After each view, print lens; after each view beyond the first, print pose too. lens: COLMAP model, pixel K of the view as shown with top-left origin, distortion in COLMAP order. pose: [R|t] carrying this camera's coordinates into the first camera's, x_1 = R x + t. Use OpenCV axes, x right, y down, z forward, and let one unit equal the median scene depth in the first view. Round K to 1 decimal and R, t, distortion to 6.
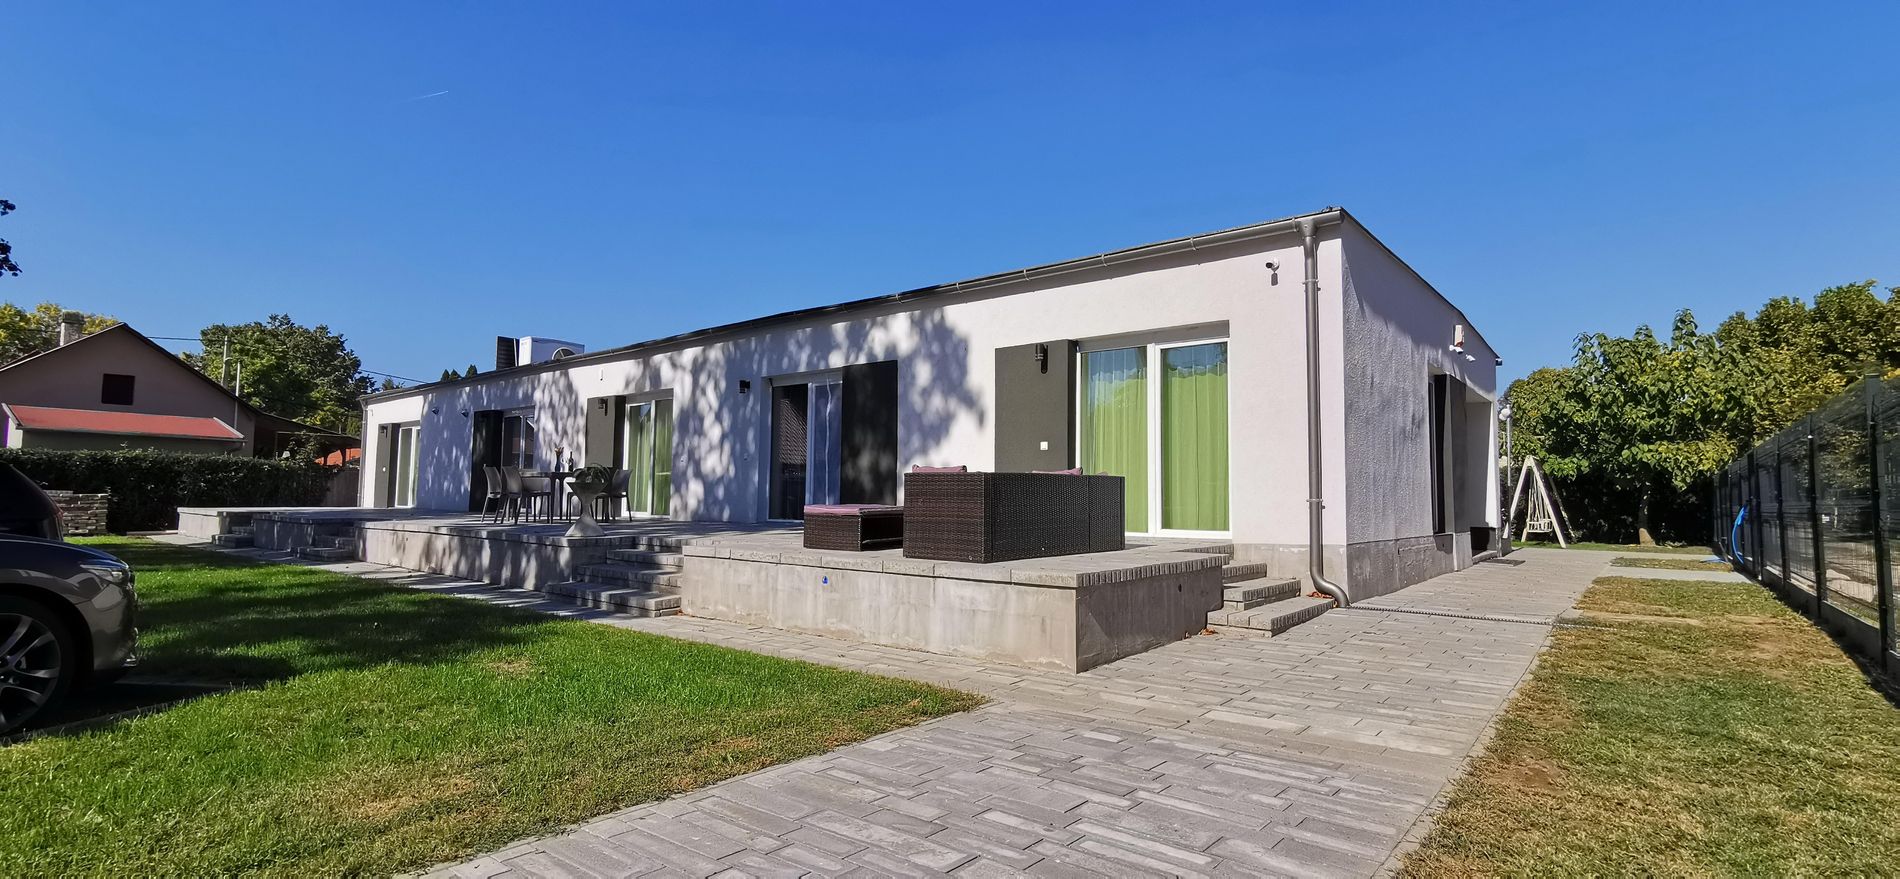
lens RADIAL K [[862.9, 0, 952.6], [0, 862.9, 443.7], [0, 0, 1]] dist [-0.000513, 0.001465]
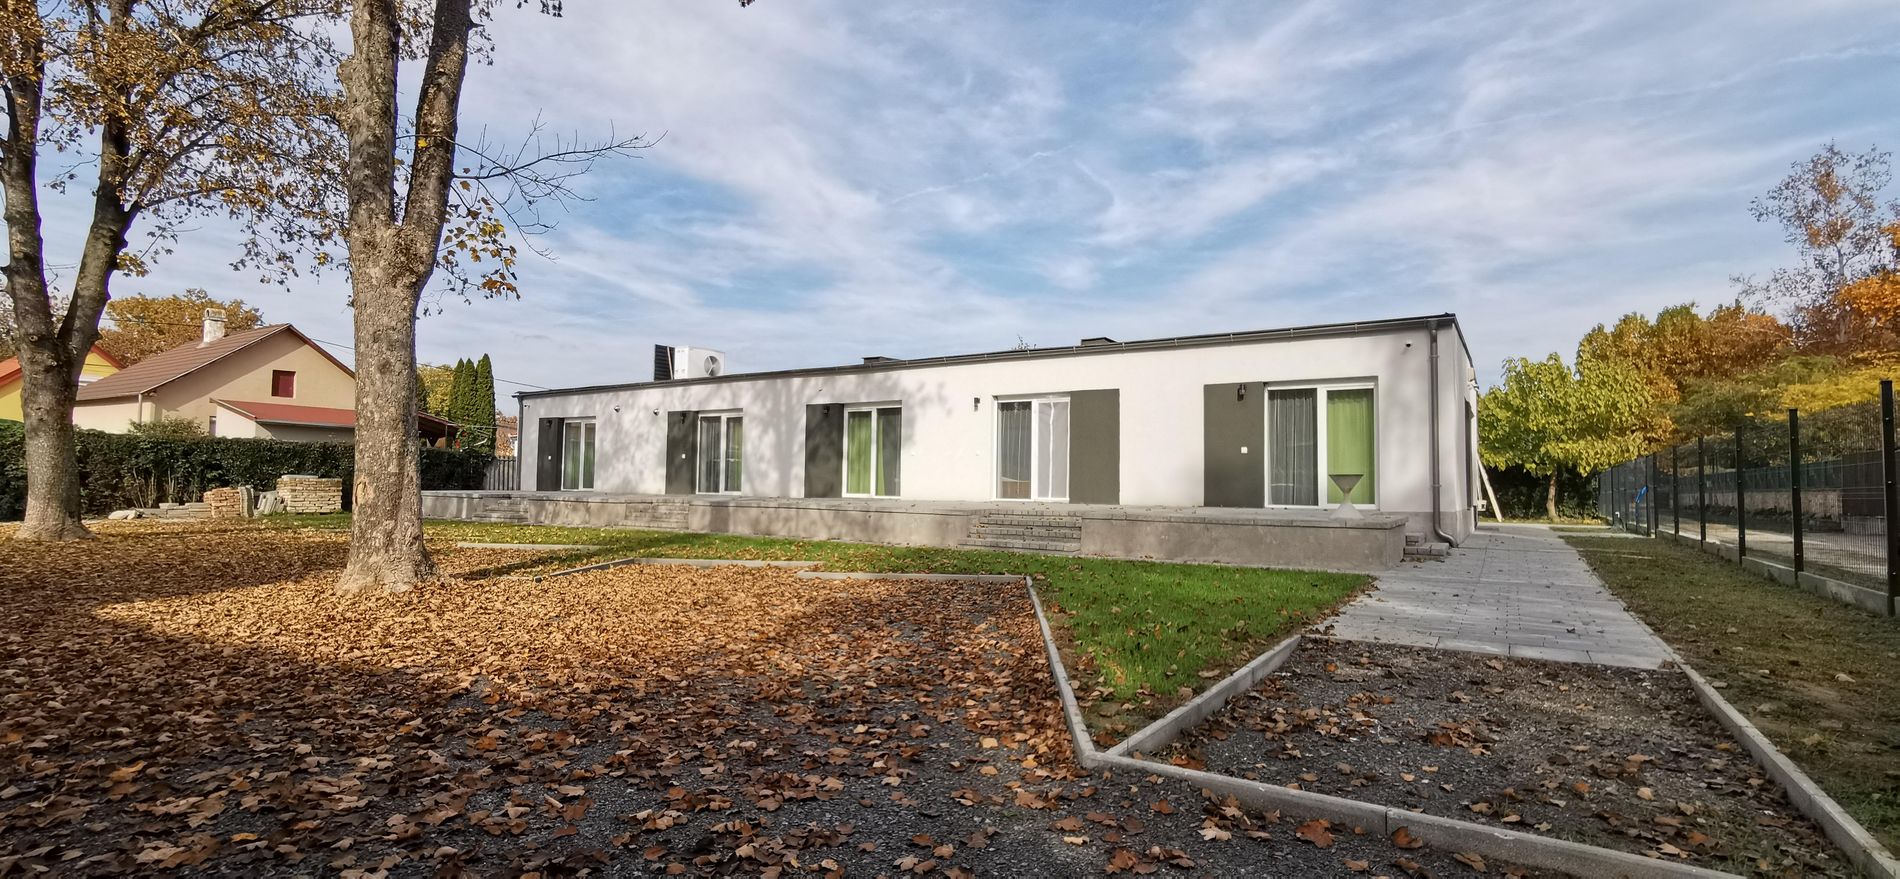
lens RADIAL K [[862.9, 0, 952.6], [0, 862.9, 443.7], [0, 0, 1]] dist [-0.000513, 0.001465]
pose [[0.993901, 0.004603, 0.110180, -0.254958], [-0.006507, 0.999836, 0.016922, -0.013752], [-0.110084, -0.017535, 0.993768, -0.205741]]
